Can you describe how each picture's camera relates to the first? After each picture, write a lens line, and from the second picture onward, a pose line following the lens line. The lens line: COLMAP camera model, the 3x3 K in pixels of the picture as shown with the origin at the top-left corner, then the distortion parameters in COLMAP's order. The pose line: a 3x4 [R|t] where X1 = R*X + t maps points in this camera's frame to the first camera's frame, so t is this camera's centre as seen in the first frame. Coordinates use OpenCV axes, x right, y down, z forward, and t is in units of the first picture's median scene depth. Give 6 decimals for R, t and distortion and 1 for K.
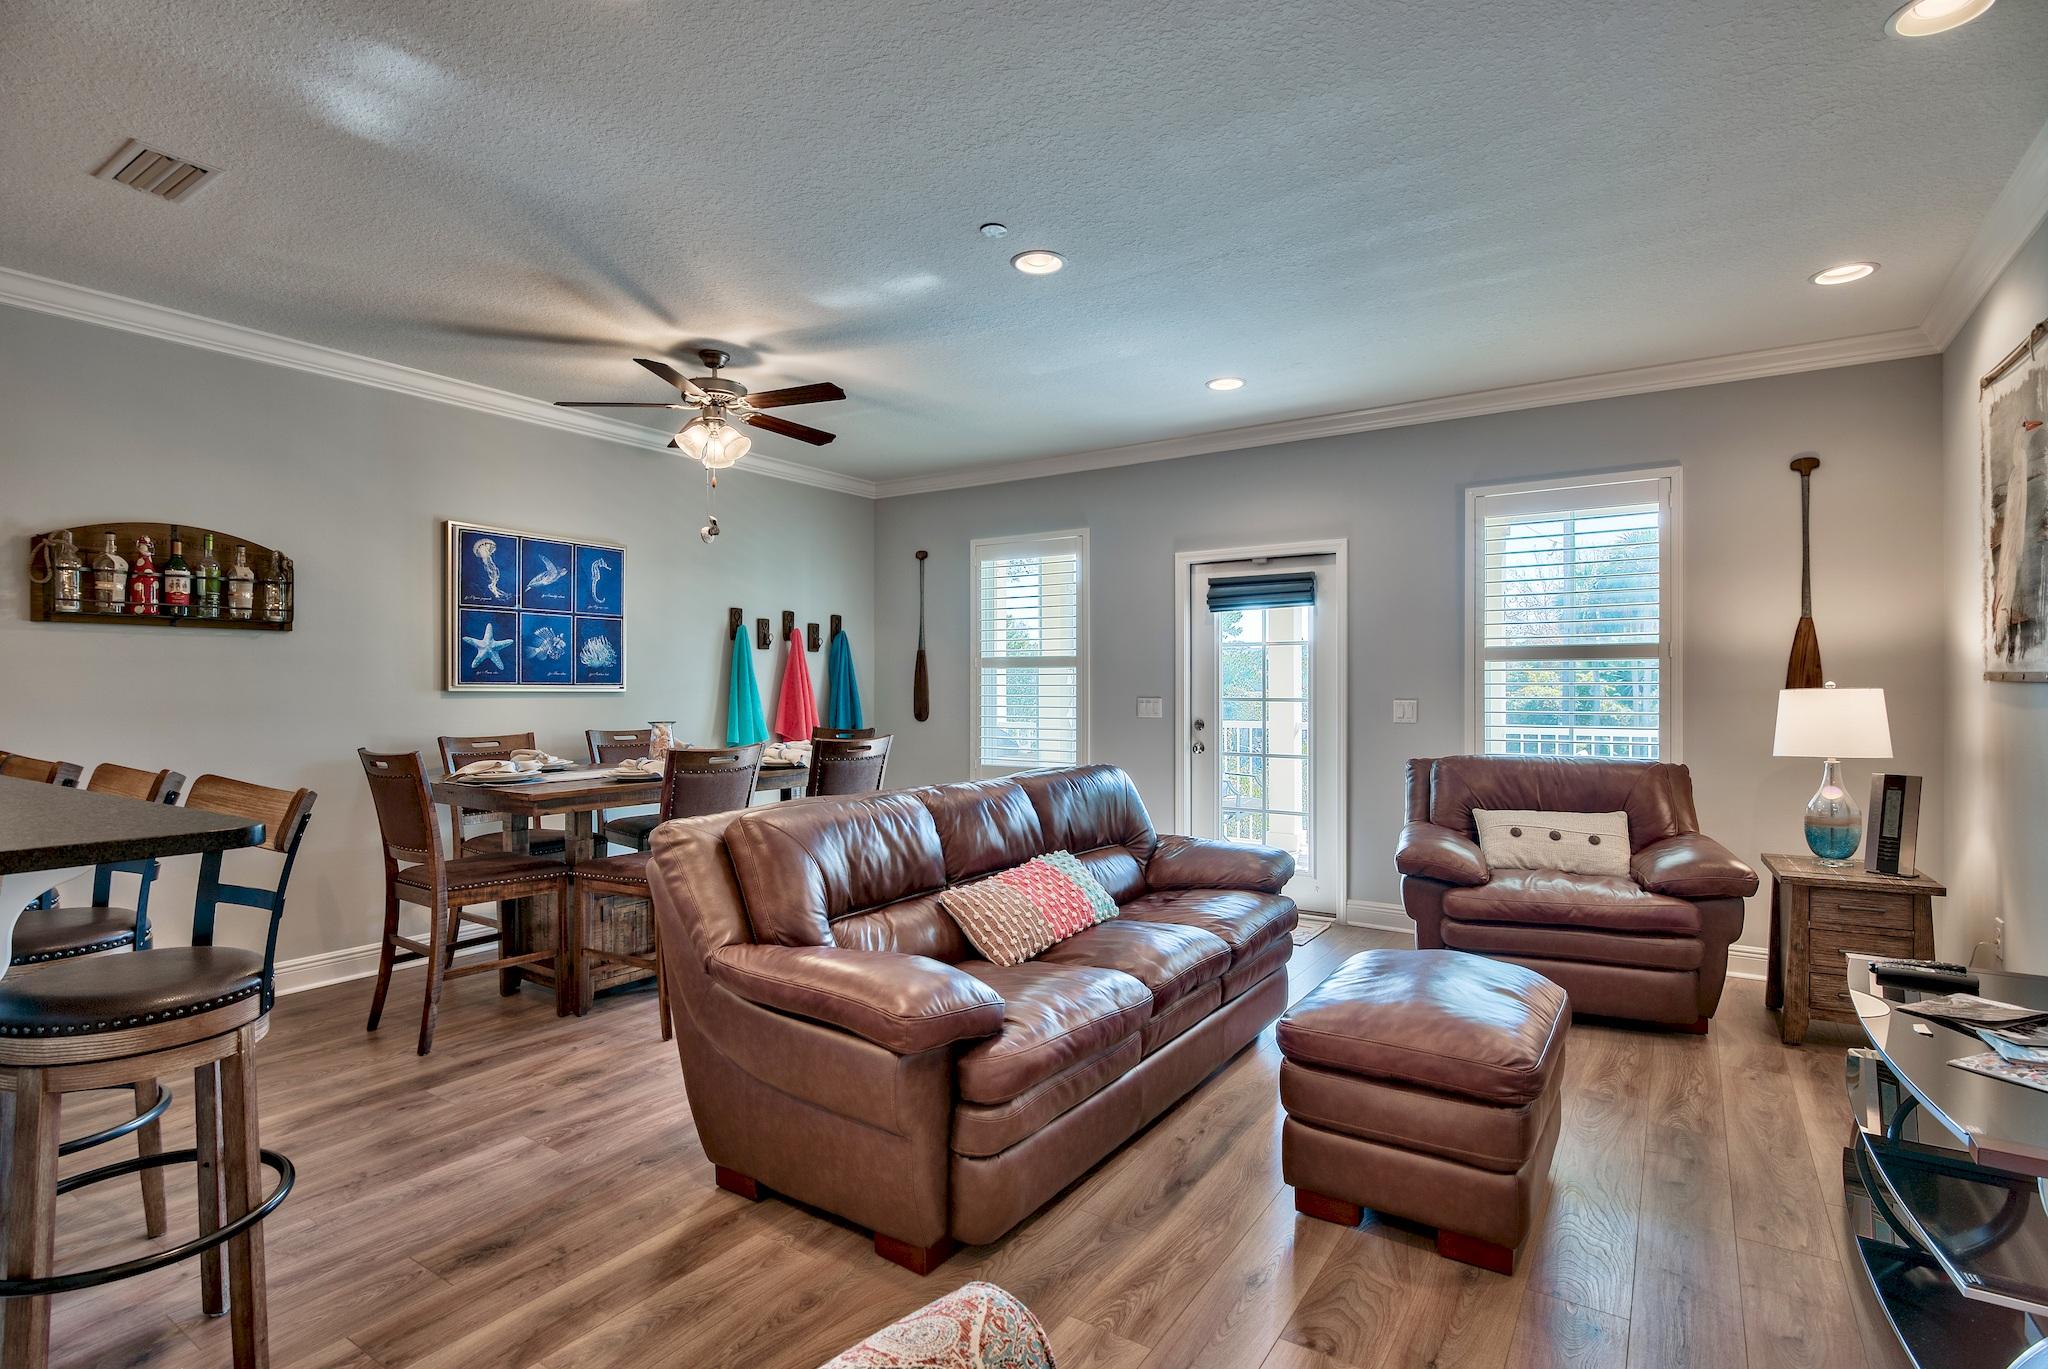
lens RADIAL K [[993.8, 0, 1007.6], [0, 993.8, 685.9], [0, 0, 1]] dist [-0.003121, 0.000266]
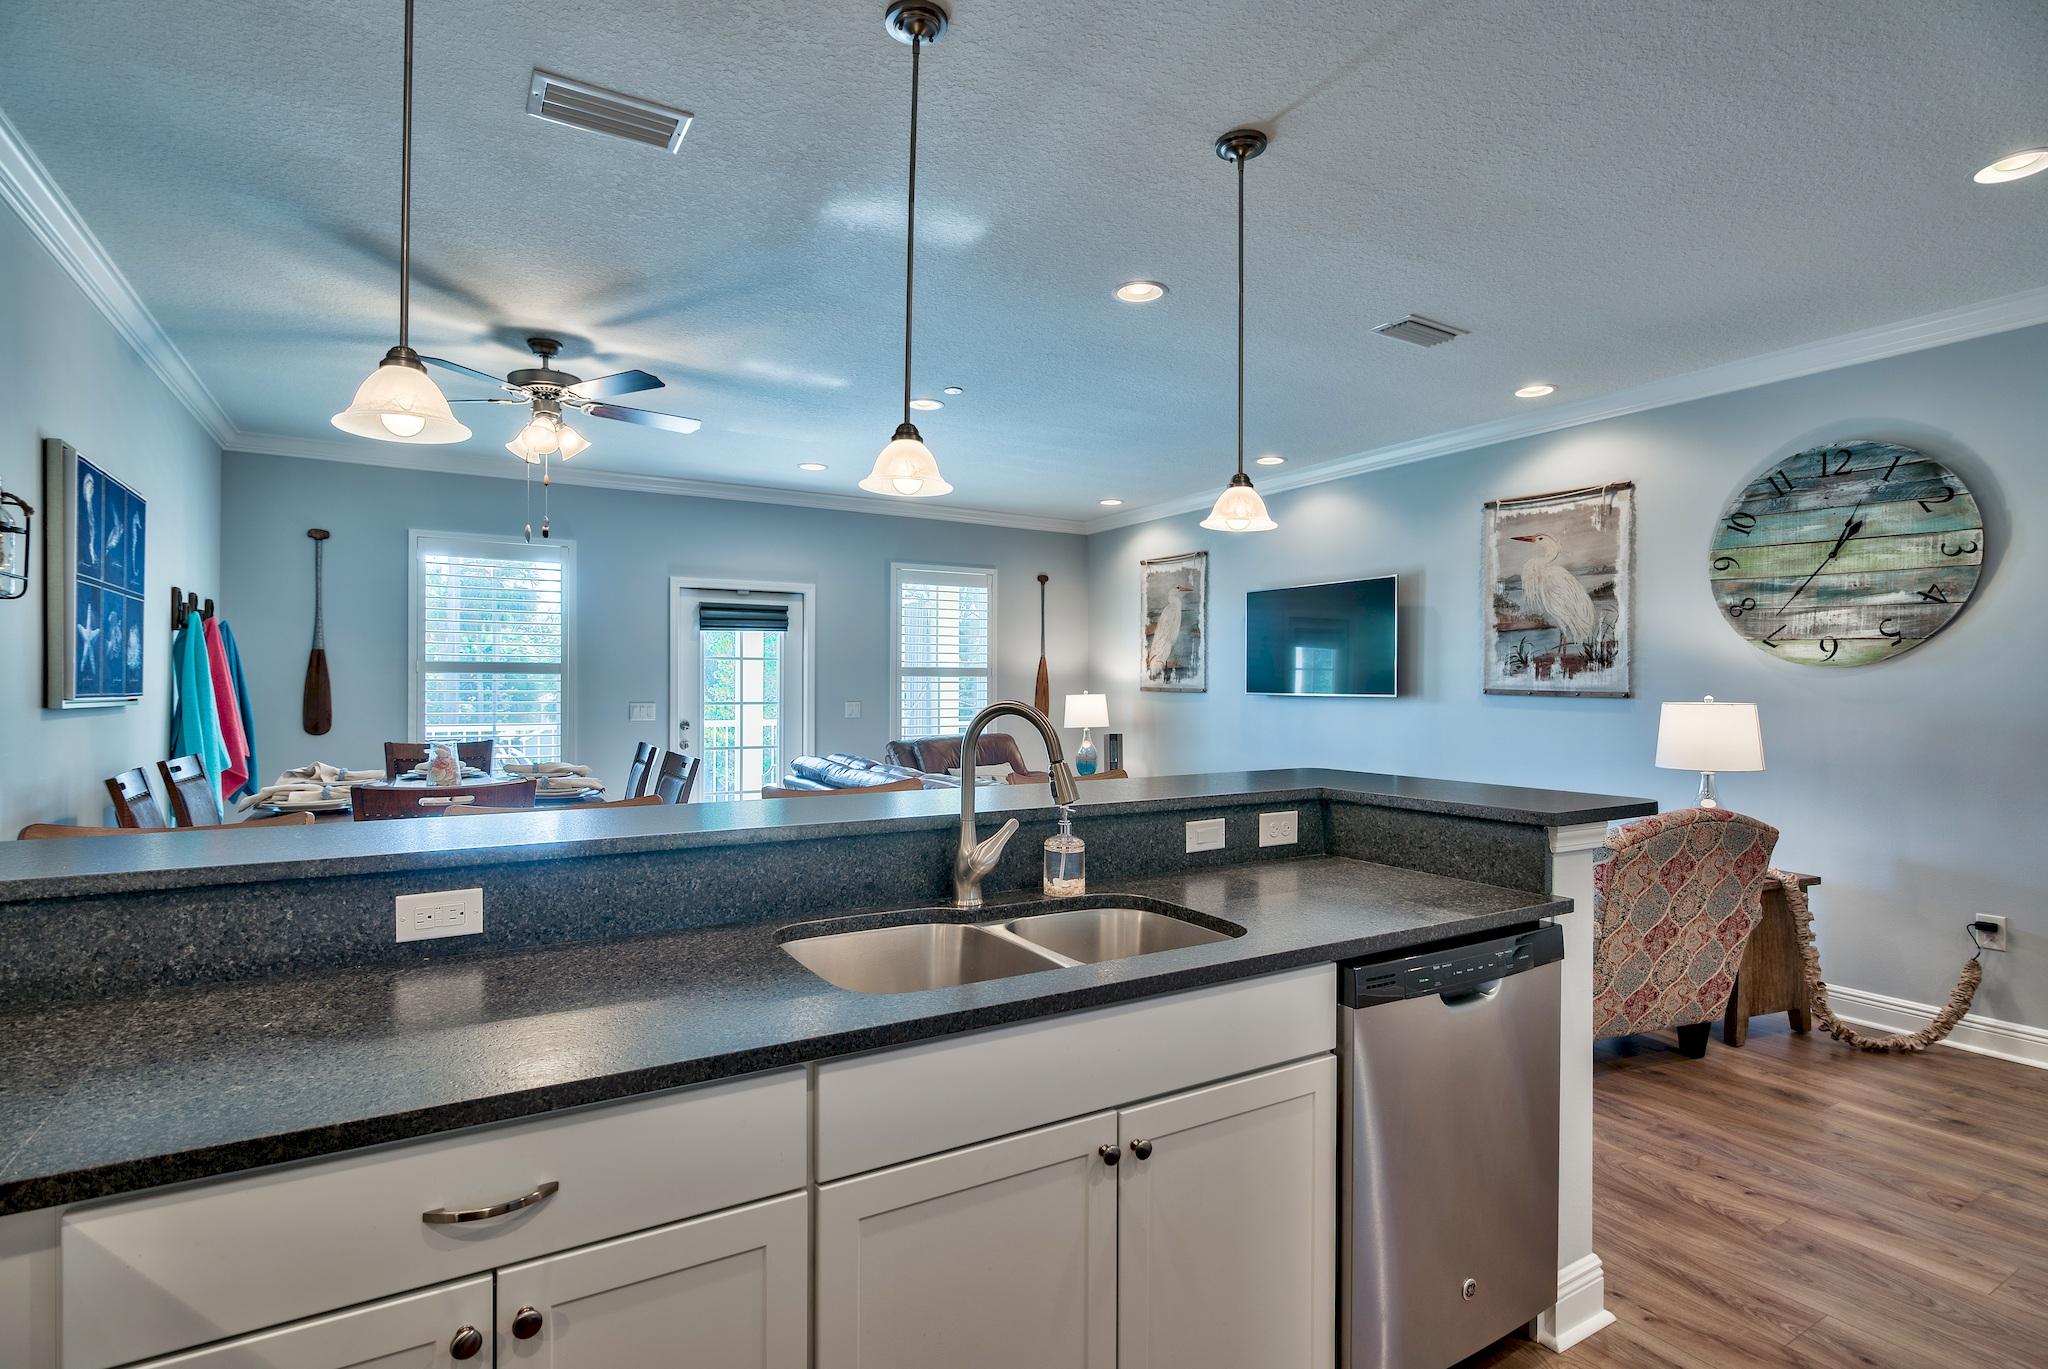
lens RADIAL K [[993.8, 0, 1009.7], [0, 993.8, 681.4], [0, 0, 1]] dist [-0.003121, 0.000266]
pose [[0.439266, 0.005127, 0.898343, -0.967097], [-0.003918, 0.999985, -0.003791, -0.013378], [-0.898349, -0.001854, 0.439279, 0.198279]]
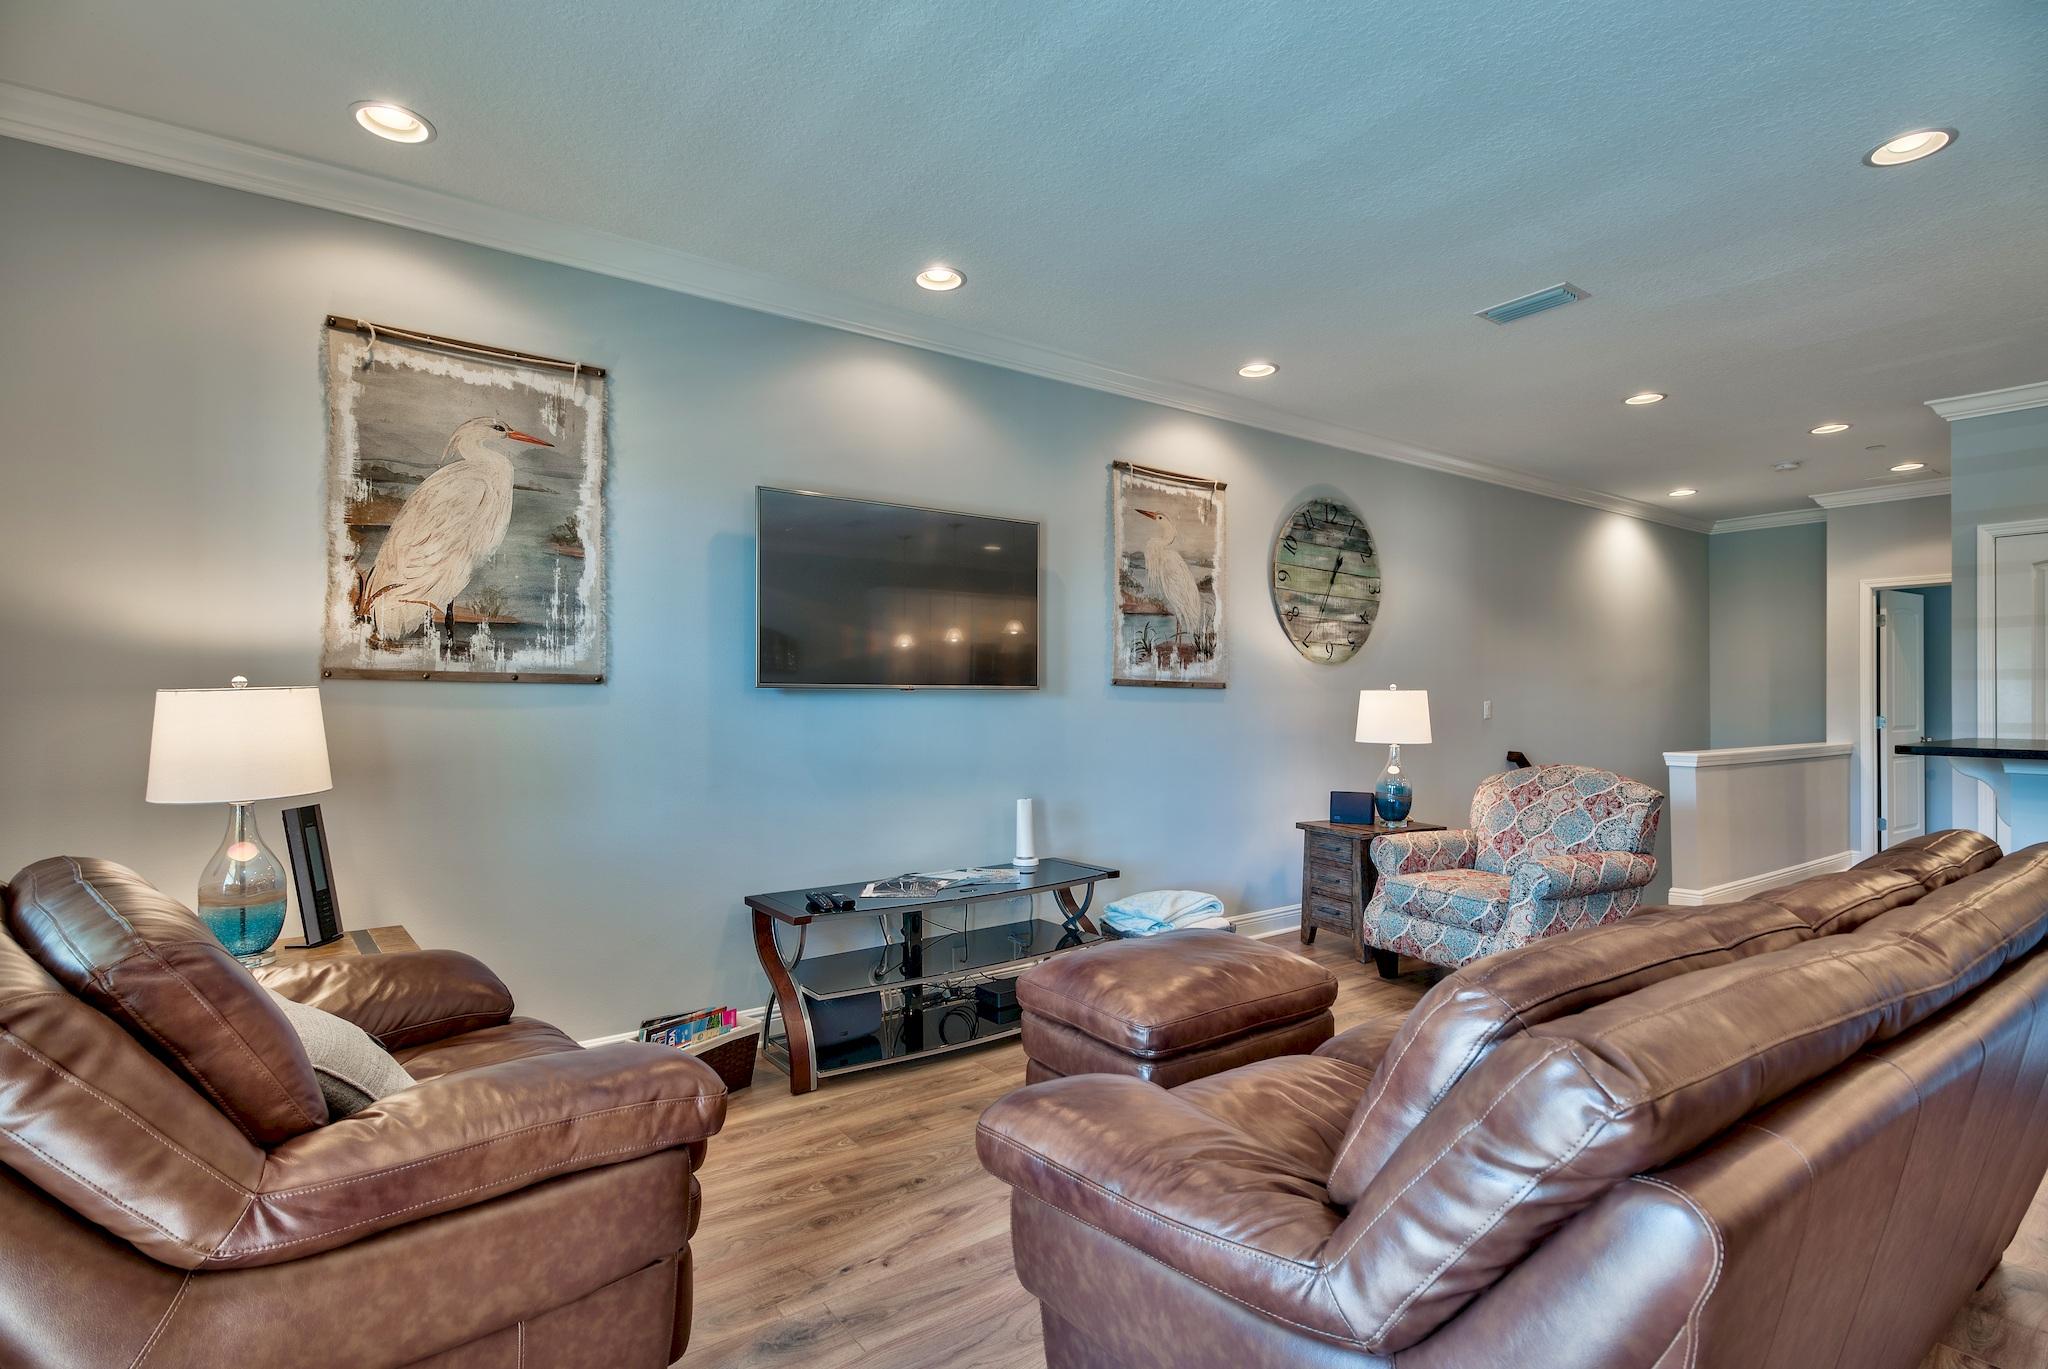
lens RADIAL K [[993.8, 0, 994.8], [0, 993.8, 694.5], [0, 0, 1]] dist [-0.003121, 0.000266]
pose [[-0.930942, -0.013528, 0.364916, 0.121157], [-0.010223, 0.999887, 0.010989, -0.004904], [-0.365024, 0.006499, -0.930975, 1.227716]]
